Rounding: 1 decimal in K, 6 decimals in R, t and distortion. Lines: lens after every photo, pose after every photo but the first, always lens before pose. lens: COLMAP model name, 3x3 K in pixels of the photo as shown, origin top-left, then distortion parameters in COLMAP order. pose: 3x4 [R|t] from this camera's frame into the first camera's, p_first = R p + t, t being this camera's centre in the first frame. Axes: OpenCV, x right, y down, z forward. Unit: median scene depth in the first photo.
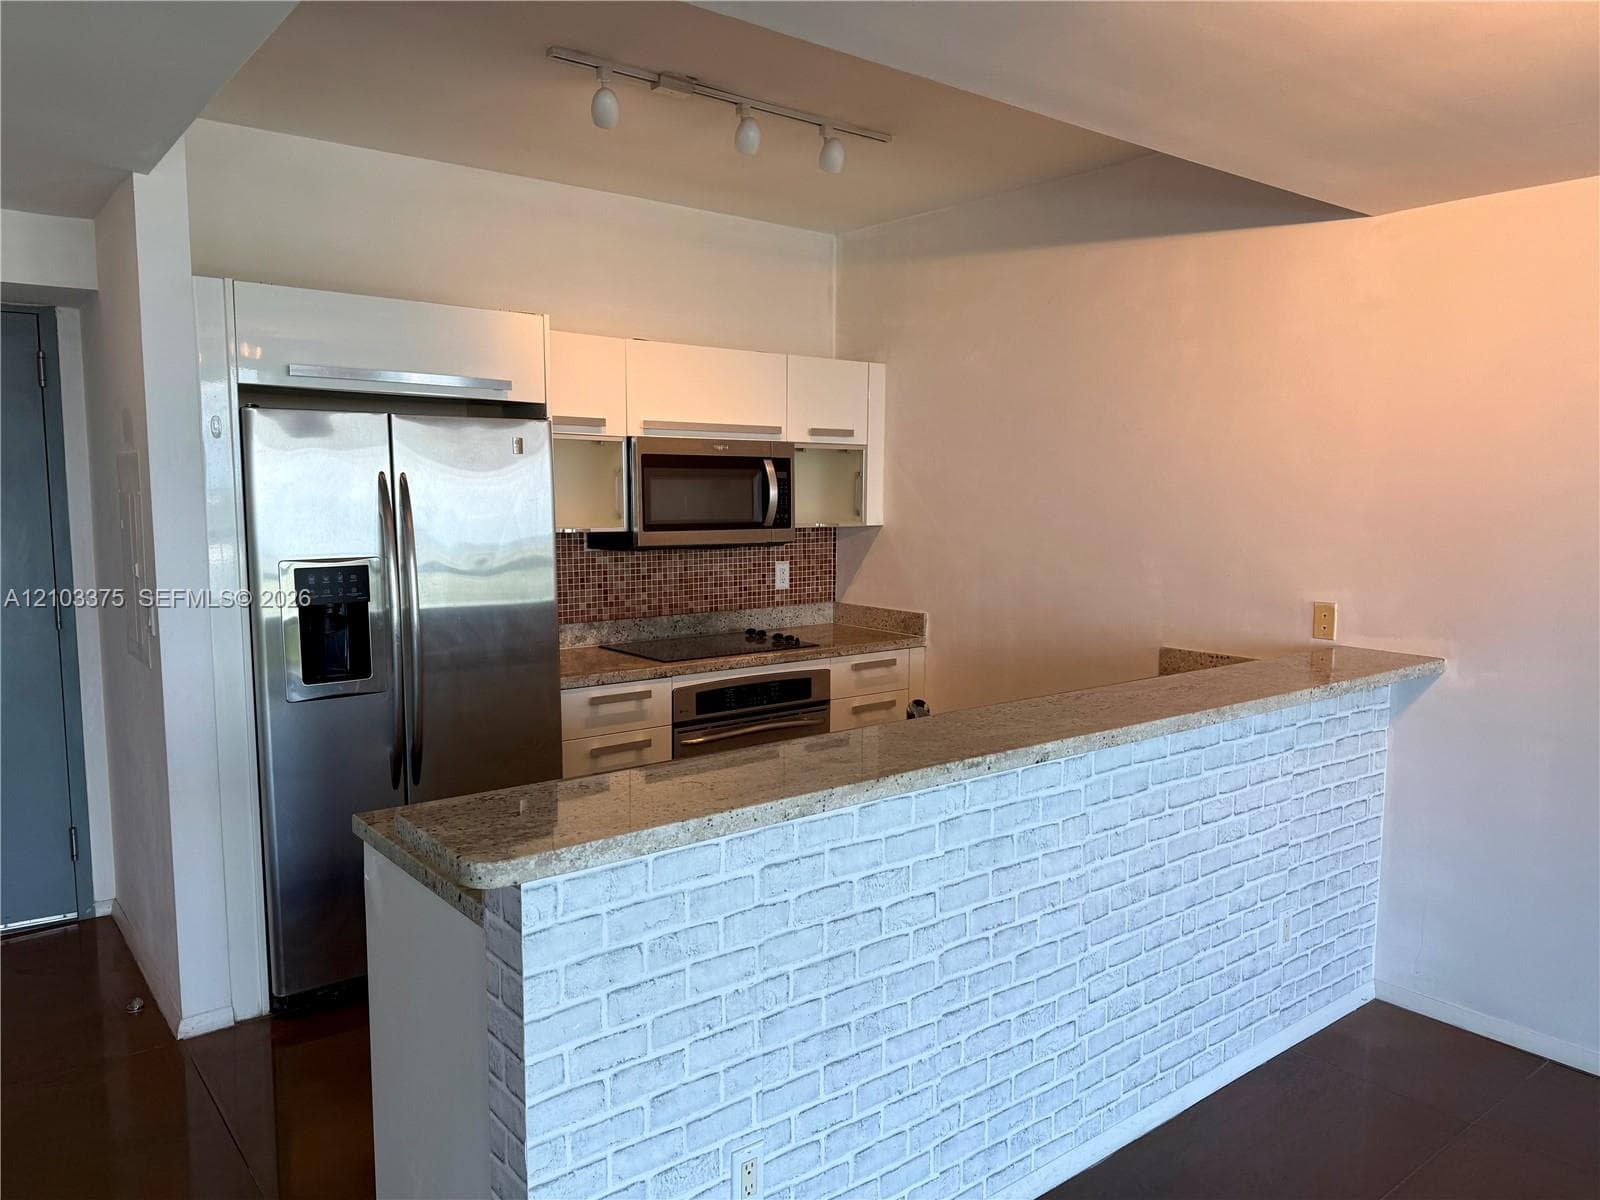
lens RADIAL K [[1120.7, 0, 800.0], [0, 1120.7, 600.0], [0, 0, 1]] dist [0.124470, -0.198860]
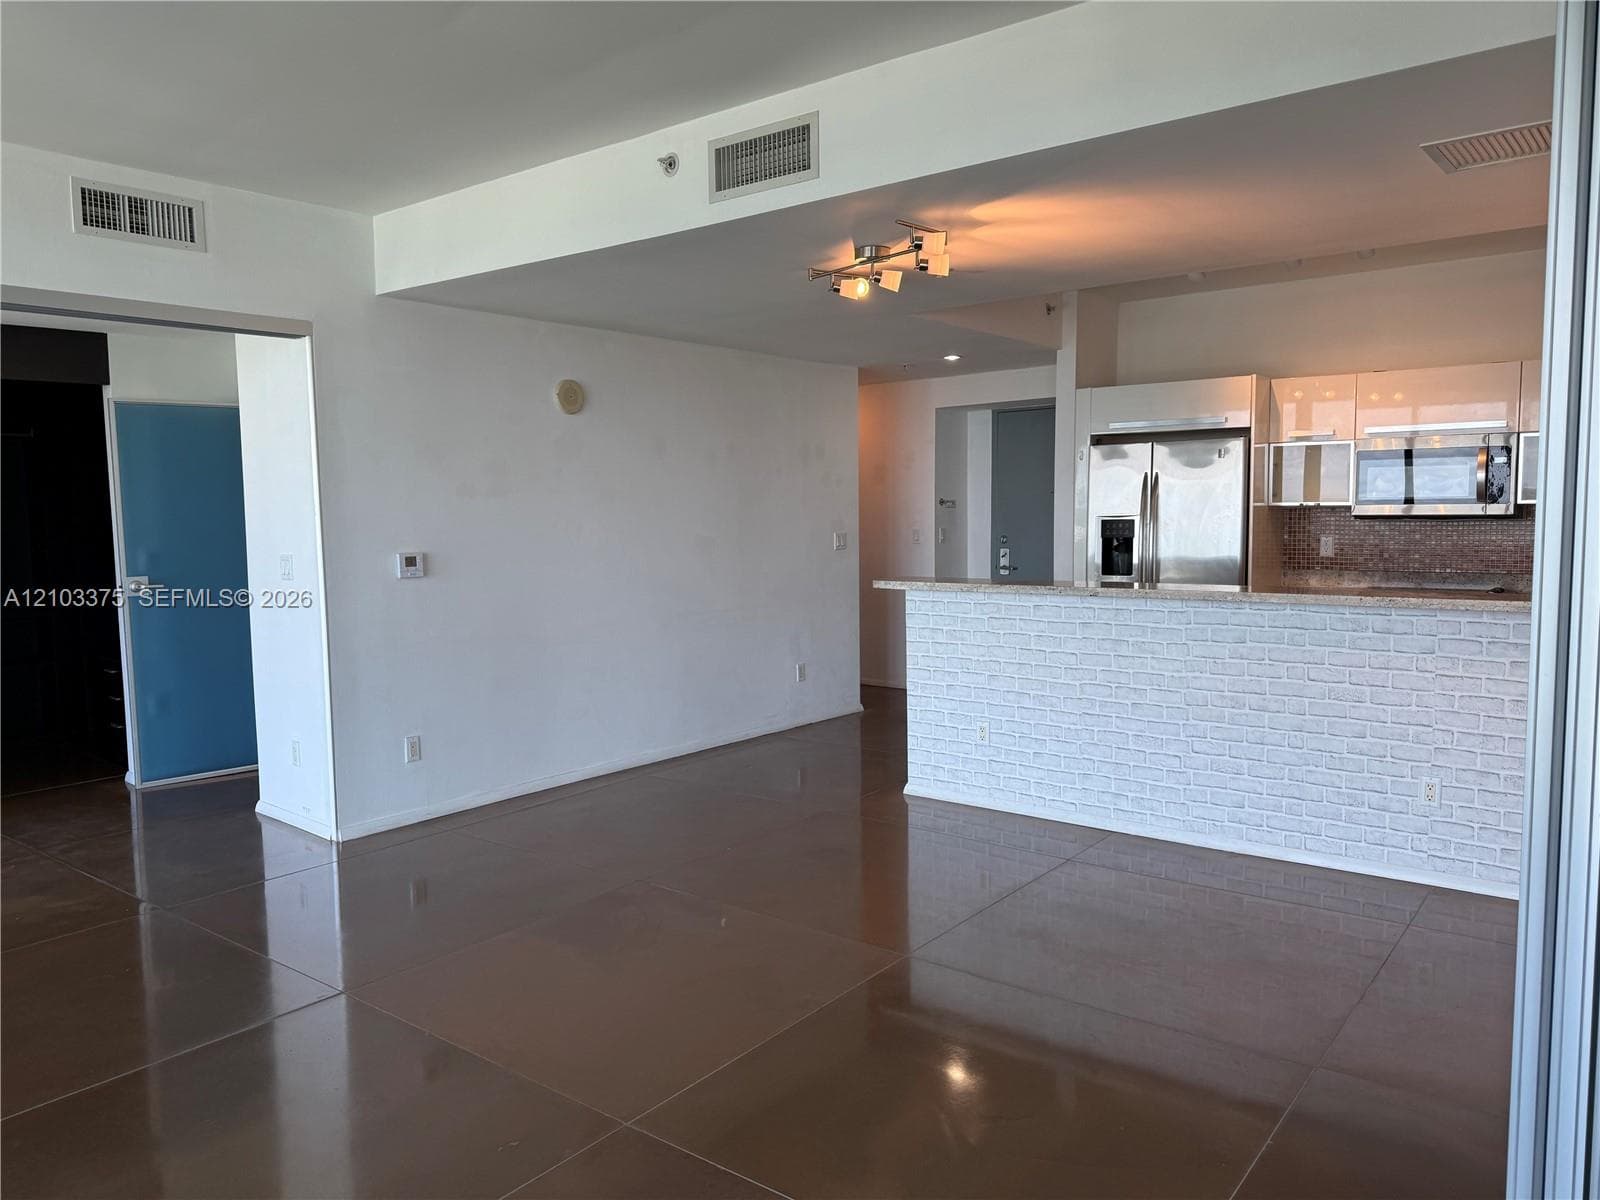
lens RADIAL K [[1120.7, 0, 800.0], [0, 1120.7, 600.0], [0, 0, 1]] dist [0.124470, -0.198860]
pose [[0.239201, 0.072035, -0.968294, 1.297731], [-0.086222, 0.994880, 0.052713, 0.051376], [0.967134, 0.070879, 0.244188, -0.042917]]
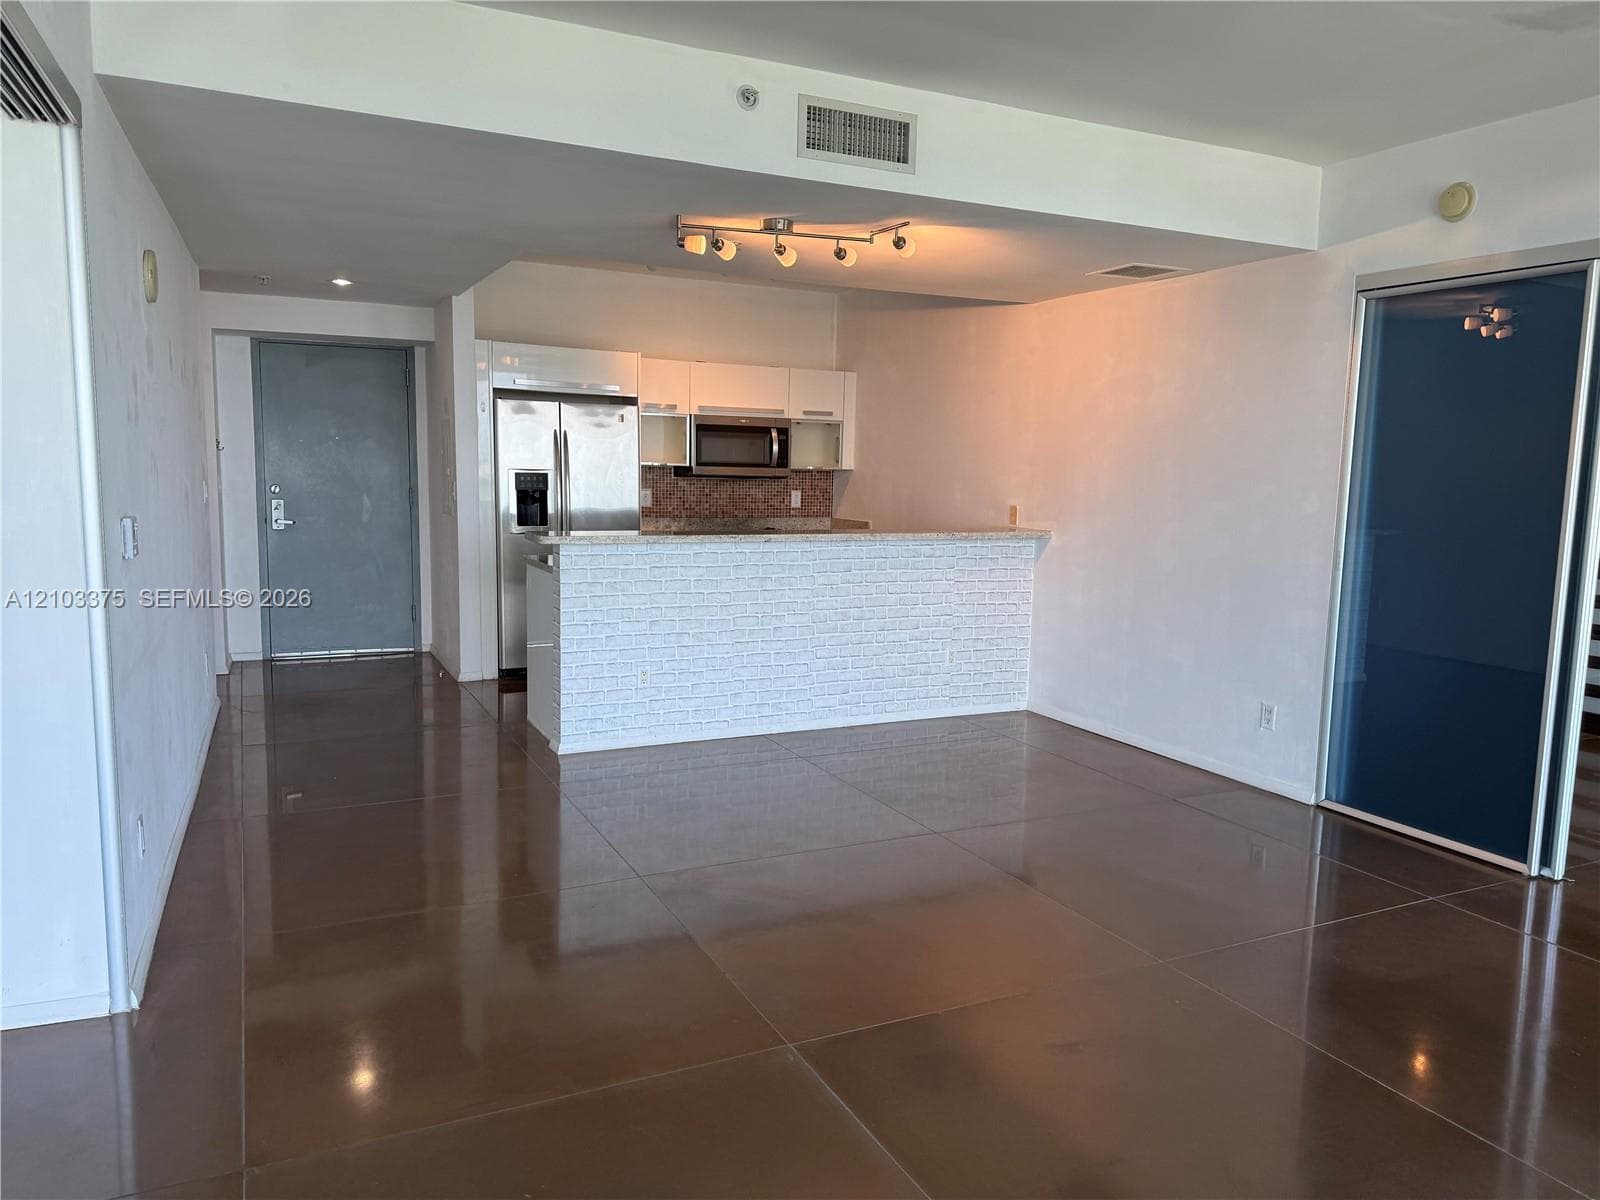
lens RADIAL K [[1120.7, 0, 800.0], [0, 1120.7, 600.0], [0, 0, 1]] dist [0.124470, -0.198860]
pose [[0.975871, 0.044469, -0.213774, 0.502363], [-0.040970, 0.998944, 0.020772, 0.132177], [0.214472, -0.011513, 0.976662, -0.894388]]
